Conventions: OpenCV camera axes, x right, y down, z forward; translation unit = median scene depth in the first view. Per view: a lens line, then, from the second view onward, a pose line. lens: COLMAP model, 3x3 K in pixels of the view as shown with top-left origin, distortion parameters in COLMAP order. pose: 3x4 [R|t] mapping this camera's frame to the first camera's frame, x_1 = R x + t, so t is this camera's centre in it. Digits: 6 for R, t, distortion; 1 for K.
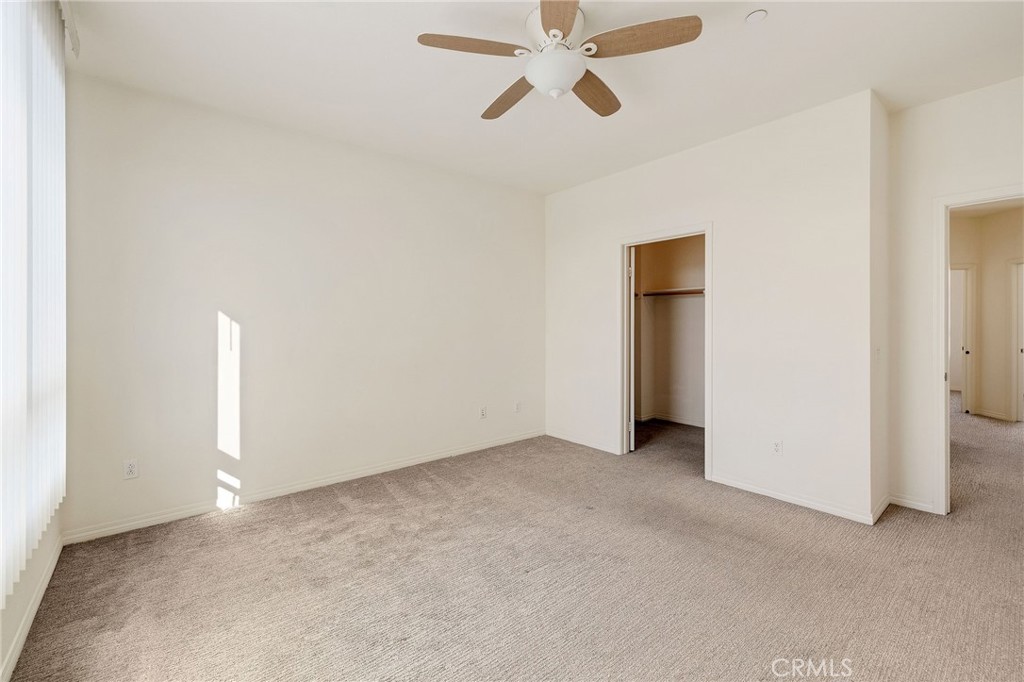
lens RADIAL K [[434.6, 0, 511.2], [0, 434.6, 333.6], [0, 0, 1]] dist [-0.004677, -0.001141]
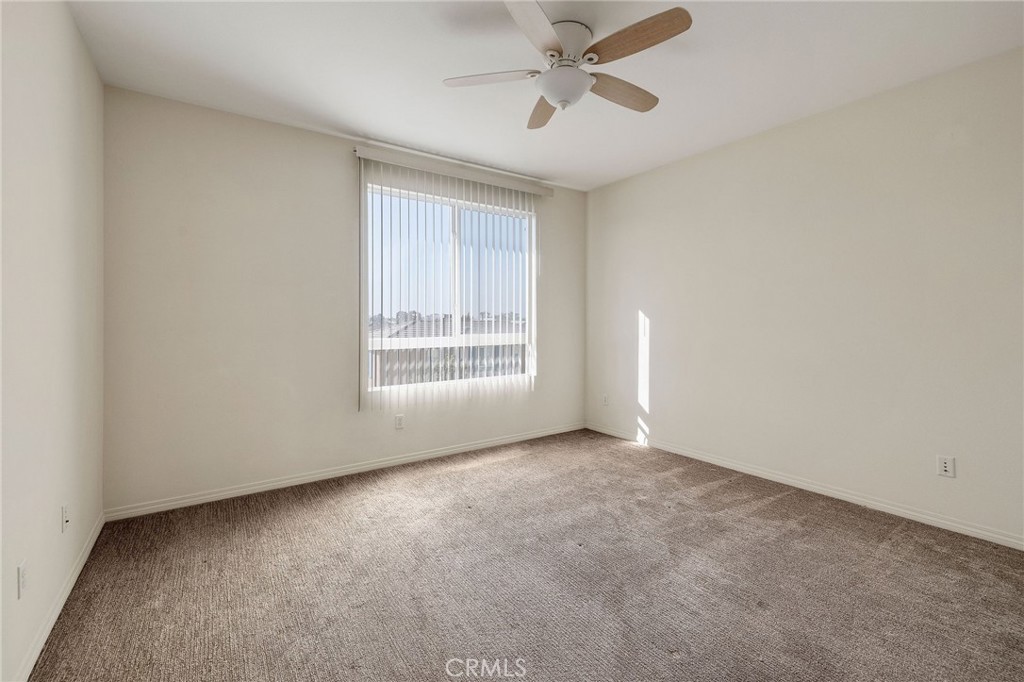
lens RADIAL K [[434.6, 0, 511.8], [0, 434.6, 330.6], [0, 0, 1]] dist [-0.004677, -0.001141]
pose [[-0.094317, 0.018192, -0.995376, 0.835230], [-0.024222, 0.999495, 0.020562, -0.000627], [0.995247, 0.026049, -0.093829, 0.687415]]
